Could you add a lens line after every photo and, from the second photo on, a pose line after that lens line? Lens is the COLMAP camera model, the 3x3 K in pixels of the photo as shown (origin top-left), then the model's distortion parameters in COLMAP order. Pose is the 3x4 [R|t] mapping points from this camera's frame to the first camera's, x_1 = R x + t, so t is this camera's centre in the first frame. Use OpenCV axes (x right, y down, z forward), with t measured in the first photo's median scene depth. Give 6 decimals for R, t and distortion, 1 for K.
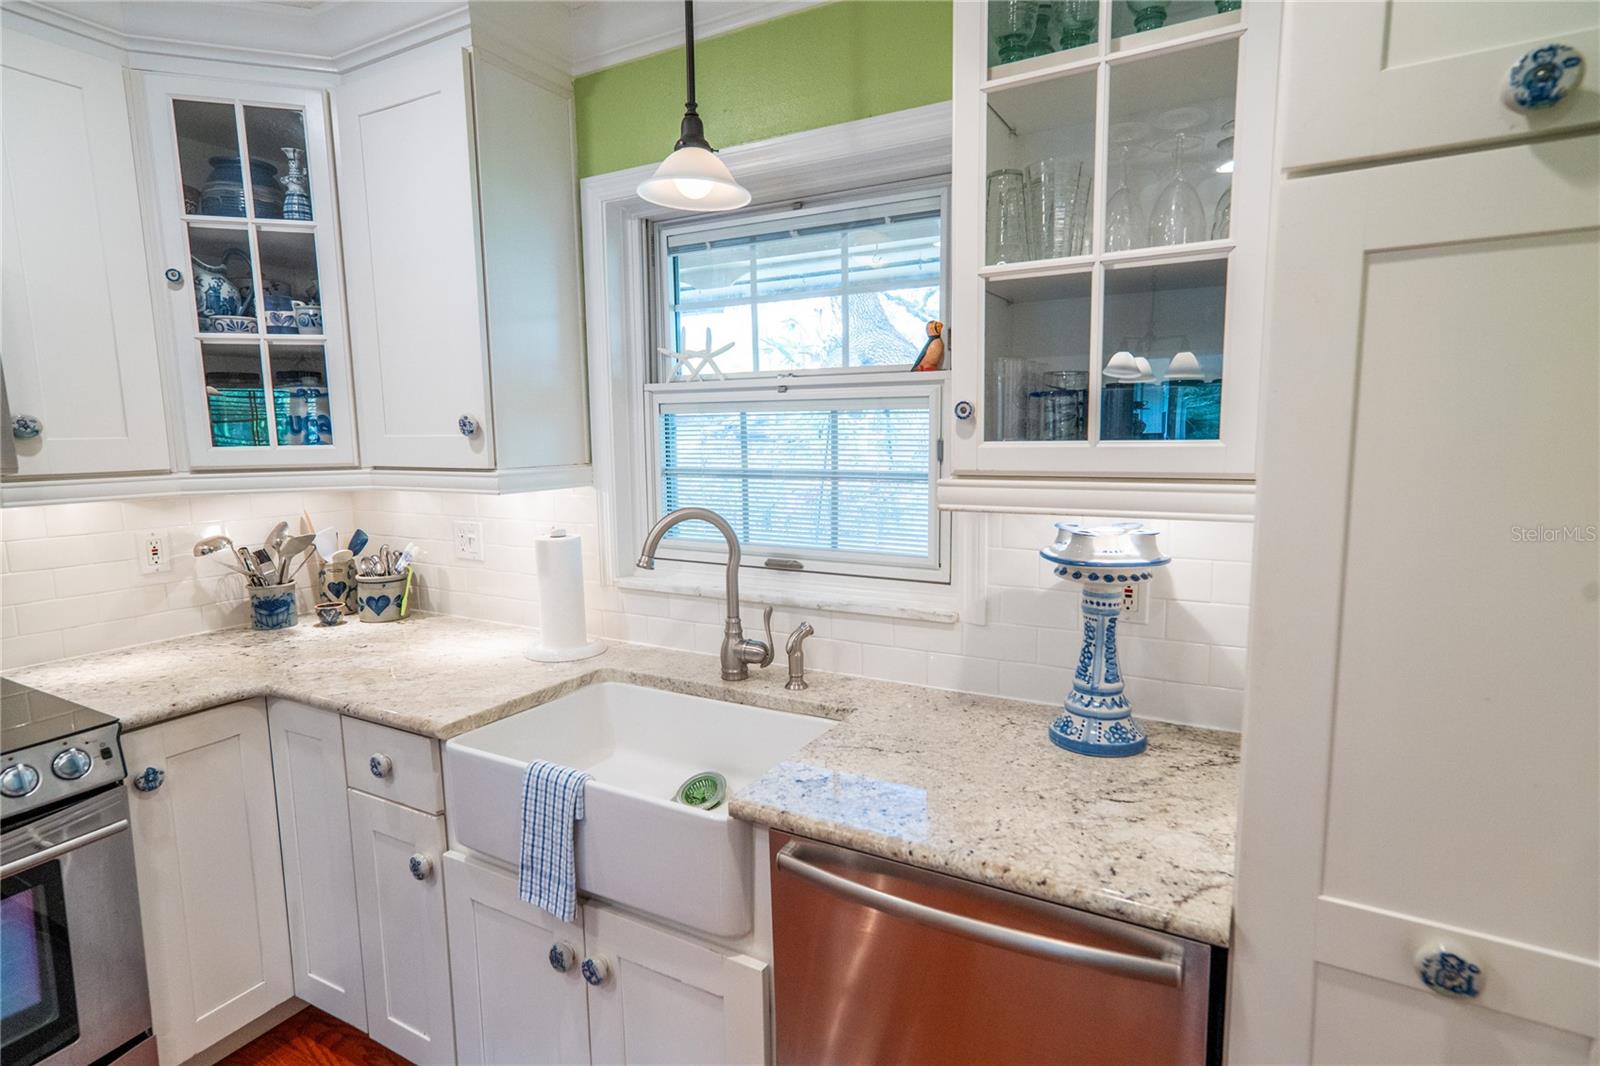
lens RADIAL K [[820.6, 0, 810.8], [0, 820.6, 533.0], [0, 0, 1]] dist [-0.019095, 0.020660]
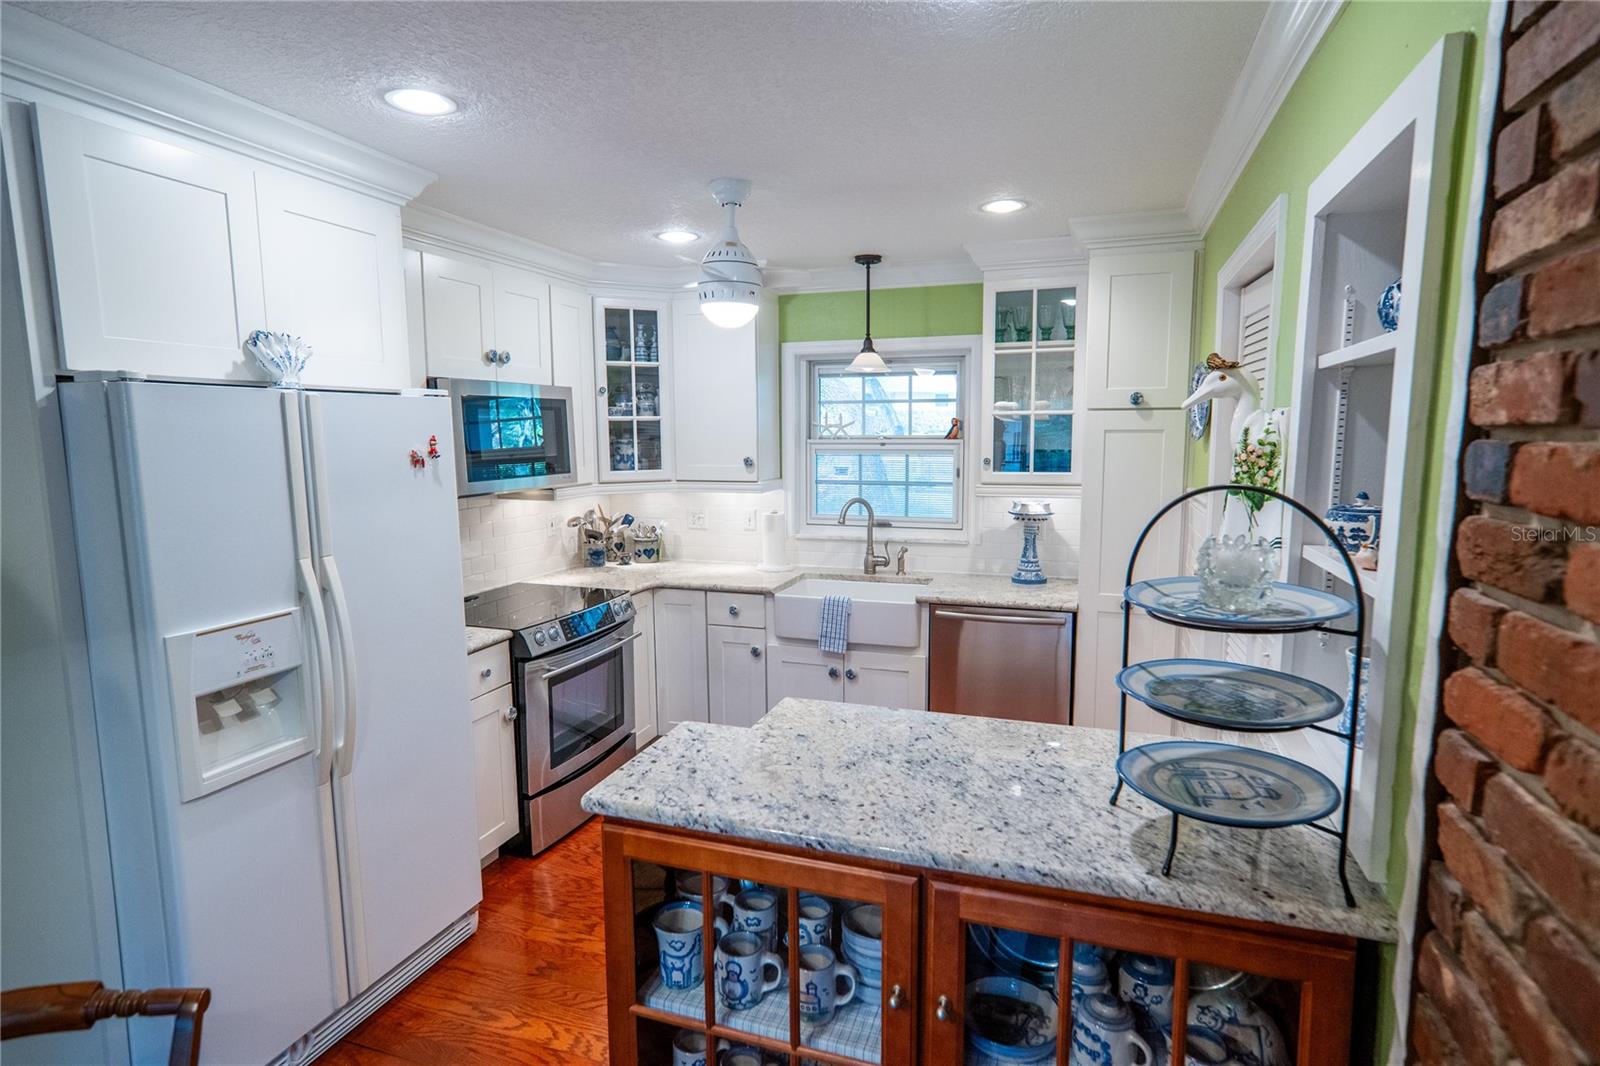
lens RADIAL K [[820.6, 0, 810.8], [0, 820.6, 533.0], [0, 0, 1]] dist [-0.019095, 0.020660]
pose [[0.984640, -0.016487, 0.173816, -0.593218], [0.017405, 0.999841, -0.003762, 0.065607], [-0.173726, 0.006729, 0.984771, -1.103485]]
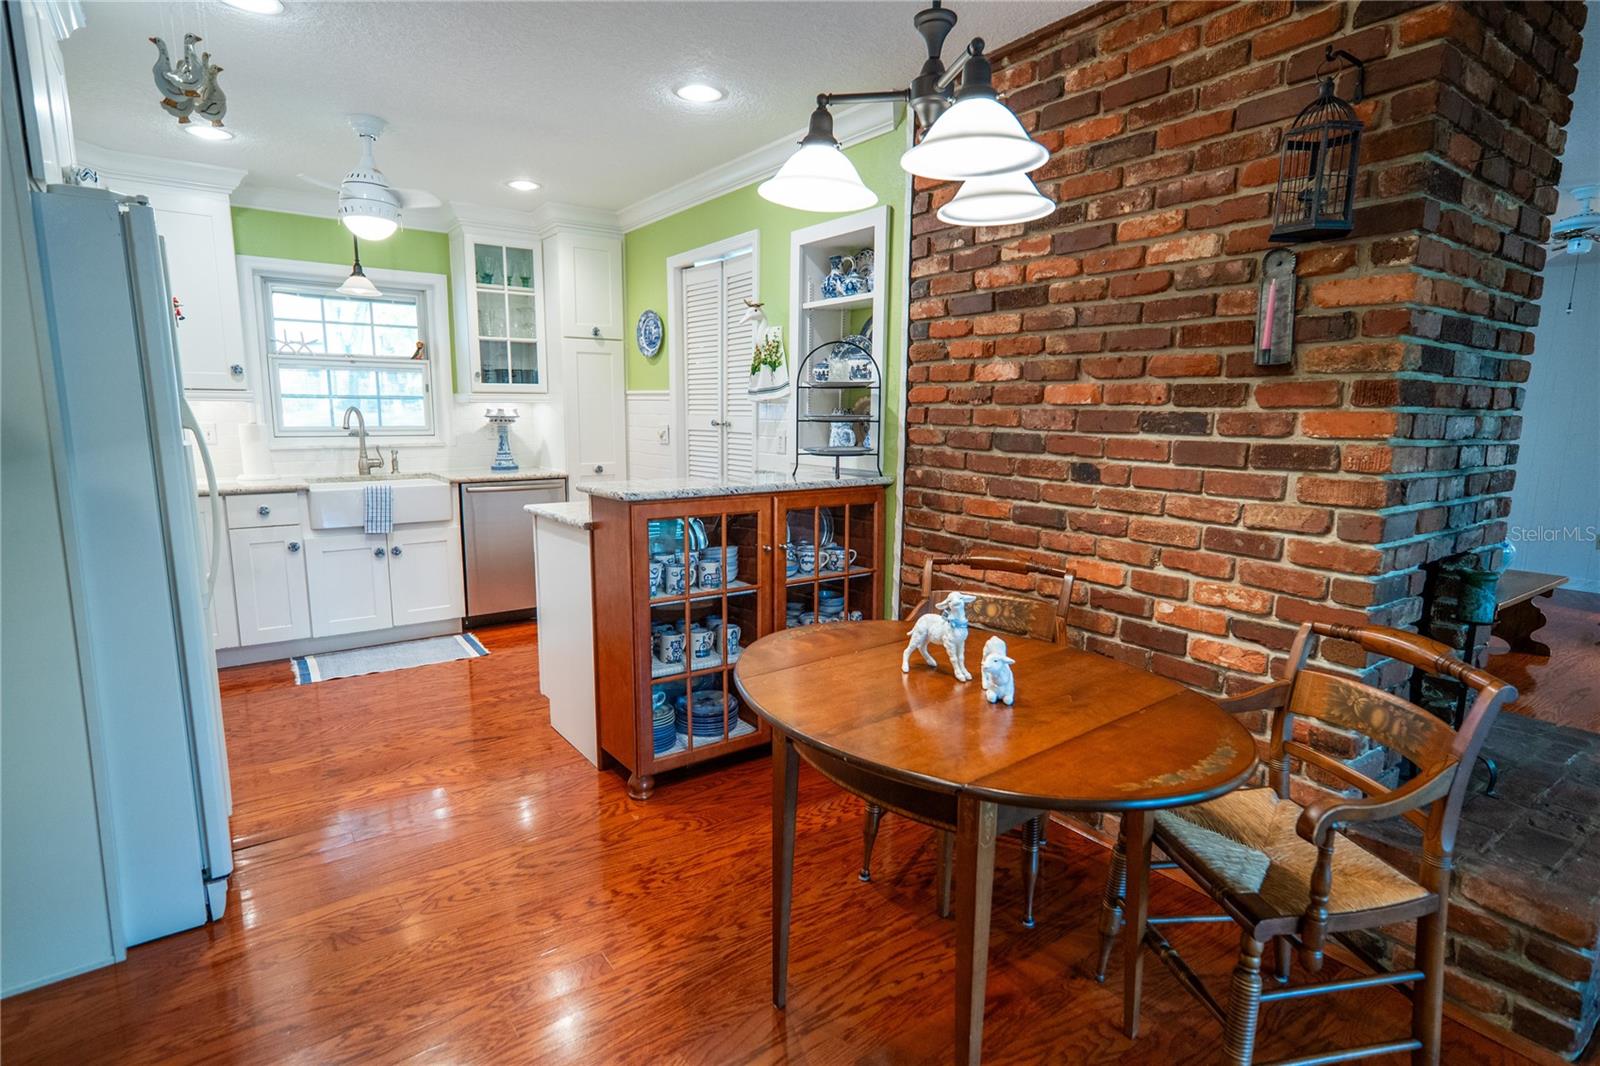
lens RADIAL K [[793.2, 0, 793.7], [0, 793.2, 527.0], [0, 0, 1]] dist [0.000849, 0.000195]
pose [[0.420636, -0.121765, 0.899021, -1.639604], [0.104262, 0.990874, 0.085424, 0.246092], [-0.901219, 0.057801, 0.429493, -1.166994]]
